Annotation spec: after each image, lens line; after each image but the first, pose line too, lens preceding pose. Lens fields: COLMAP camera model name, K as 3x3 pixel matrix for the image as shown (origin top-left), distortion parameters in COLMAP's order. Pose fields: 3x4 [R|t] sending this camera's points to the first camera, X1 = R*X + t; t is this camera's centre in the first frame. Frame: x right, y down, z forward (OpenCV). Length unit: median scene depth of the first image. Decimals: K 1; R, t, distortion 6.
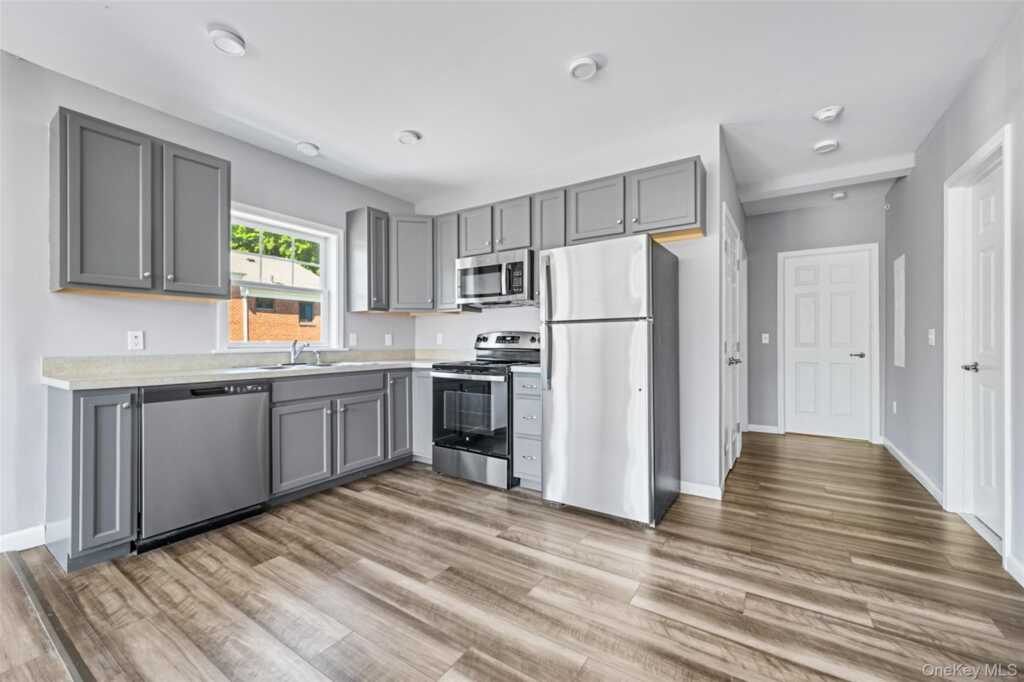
lens RADIAL K [[406.0, 0, 512.3], [0, 406.0, 338.8], [0, 0, 1]] dist [0.000733, -0.000567]
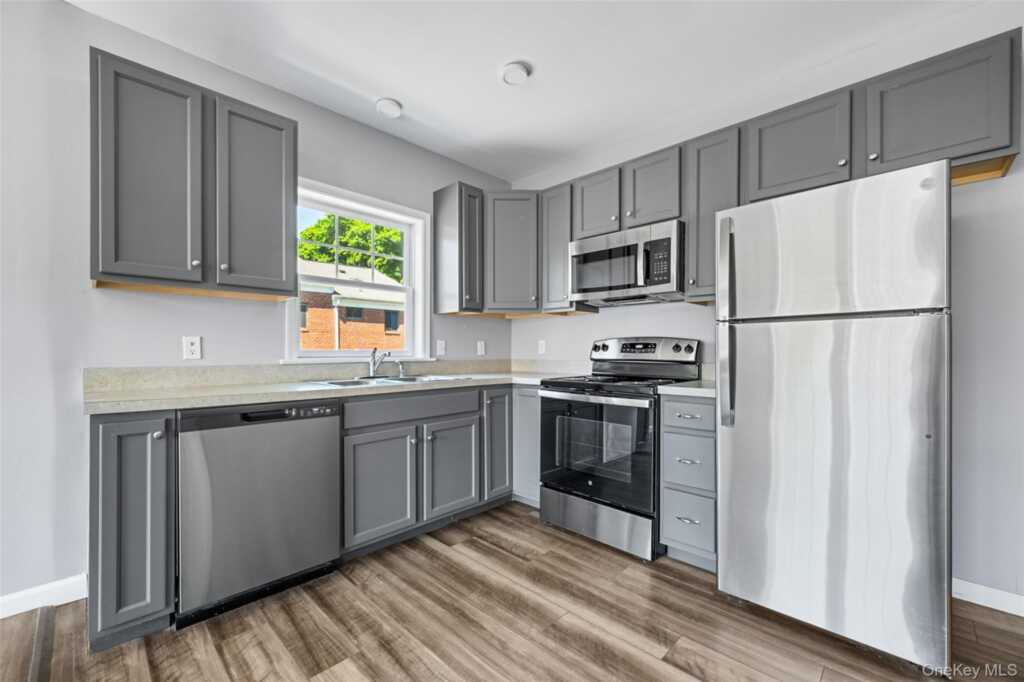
lens RADIAL K [[415.3, 0, 512.0], [0, 415.3, 347.6], [0, 0, 1]] dist [0.003026, 0.000284]
pose [[0.982317, 0.001768, -0.187216, -0.122889], [-0.001786, 0.999998, 0.000072, 0.002082], [0.187215, 0.000263, 0.982319, 0.264676]]
